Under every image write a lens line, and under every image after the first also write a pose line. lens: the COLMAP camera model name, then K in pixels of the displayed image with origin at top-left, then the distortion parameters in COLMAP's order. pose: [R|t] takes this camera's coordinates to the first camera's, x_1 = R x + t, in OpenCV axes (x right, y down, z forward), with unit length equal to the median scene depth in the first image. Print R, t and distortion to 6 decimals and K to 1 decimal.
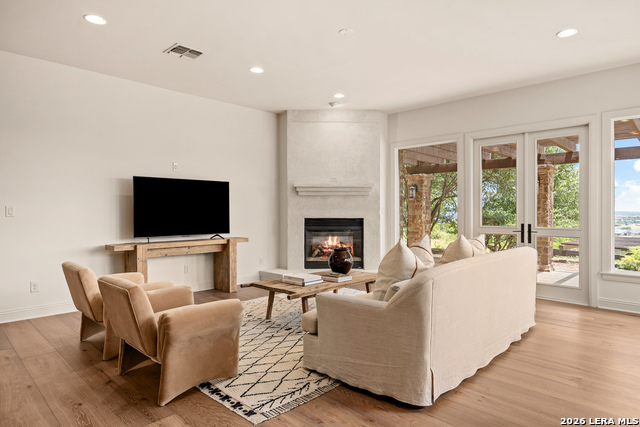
lens RADIAL K [[381.4, 0, 325.7], [0, 381.4, 212.8], [0, 0, 1]] dist [-0.004253, 0.001010]
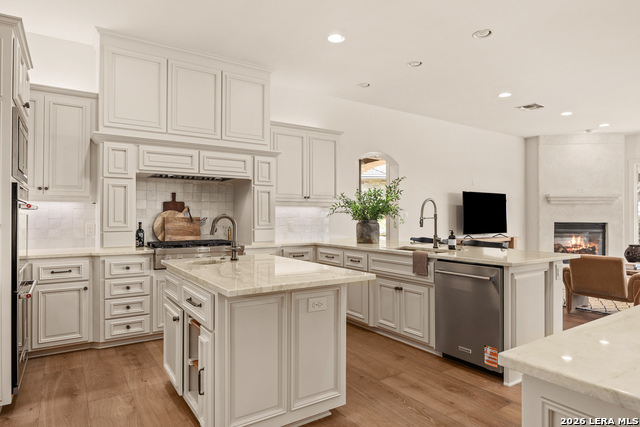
lens RADIAL K [[386.8, 0, 320.3], [0, 386.8, 215.0], [0, 0, 1]] dist [-0.004447, -0.002284]
pose [[0.976377, 0.003640, -0.216045, -0.527724], [-0.005250, 0.999963, -0.006878, 0.003394], [0.216012, 0.007850, 0.976359, -0.387771]]
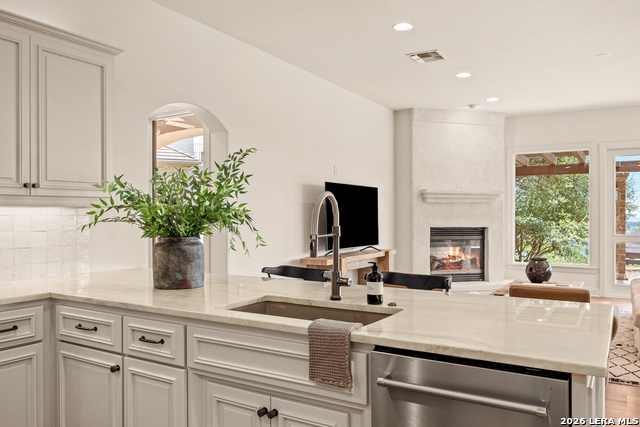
lens RADIAL K [[502.2, 0, 325.8], [0, 502.2, 215.5], [0, 0, 1]] dist [-0.008682, -0.000760]
pose [[0.974409, 0.001586, 0.224775, -0.570557], [-0.000722, 0.999992, -0.003926, -0.009539], [-0.224780, 0.003663, 0.974403, -0.113520]]
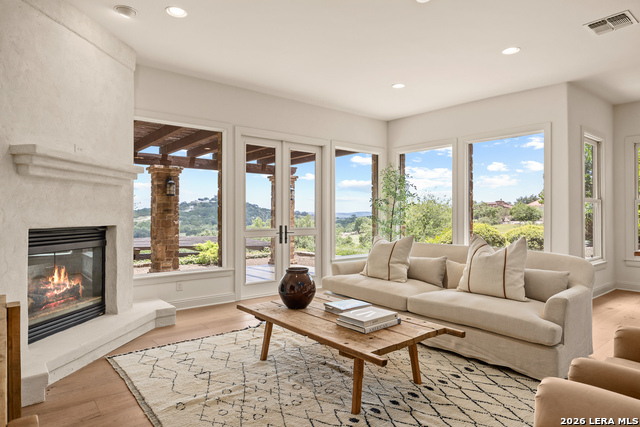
lens RADIAL K [[386.8, 0, 323.9], [0, 386.8, 211.1], [0, 0, 1]] dist [-0.004447, -0.002284]
pose [[0.115647, 0.008986, 0.993250, -0.448111], [0.002737, 0.999952, -0.009365, -0.001068], [-0.993287, 0.003801, 0.115617, 0.623407]]
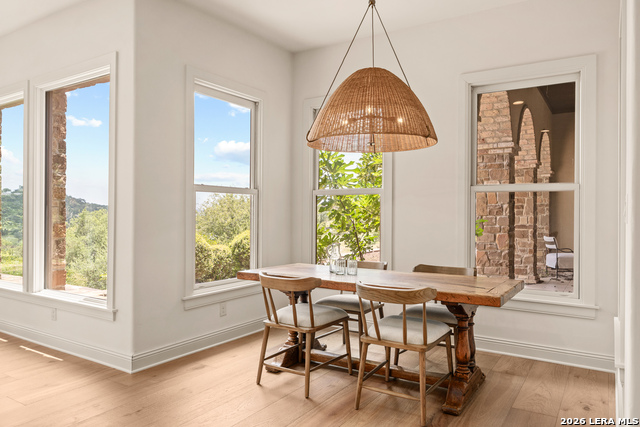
lens RADIAL K [[448.4, 0, 323.6], [0, 448.4, 214.5], [0, 0, 1]] dist [-0.008483, -0.003380]
pose [[-0.198100, -0.005146, 0.980168, -0.184131], [0.001190, 0.999984, 0.005490, 0.000447], [-0.980181, 0.002254, -0.198091, 0.124100]]
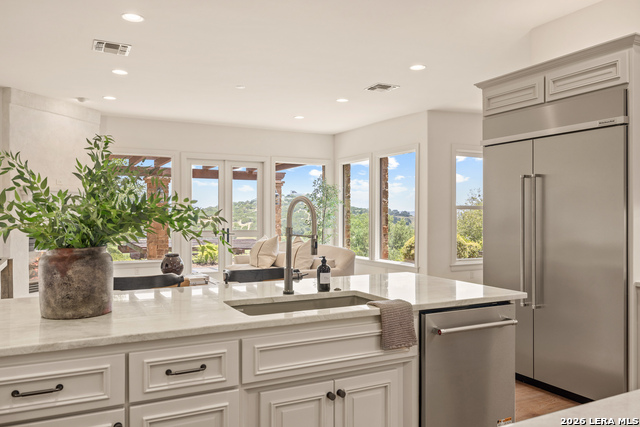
lens RADIAL K [[502.2, 0, 328.7], [0, 502.2, 217.4], [0, 0, 1]] dist [-0.008682, -0.000760]
pose [[0.316630, -0.004210, 0.948540, -0.848610], [0.002295, 0.999991, 0.003673, -0.012324], [-0.948546, 0.001014, 0.316637, 0.080180]]
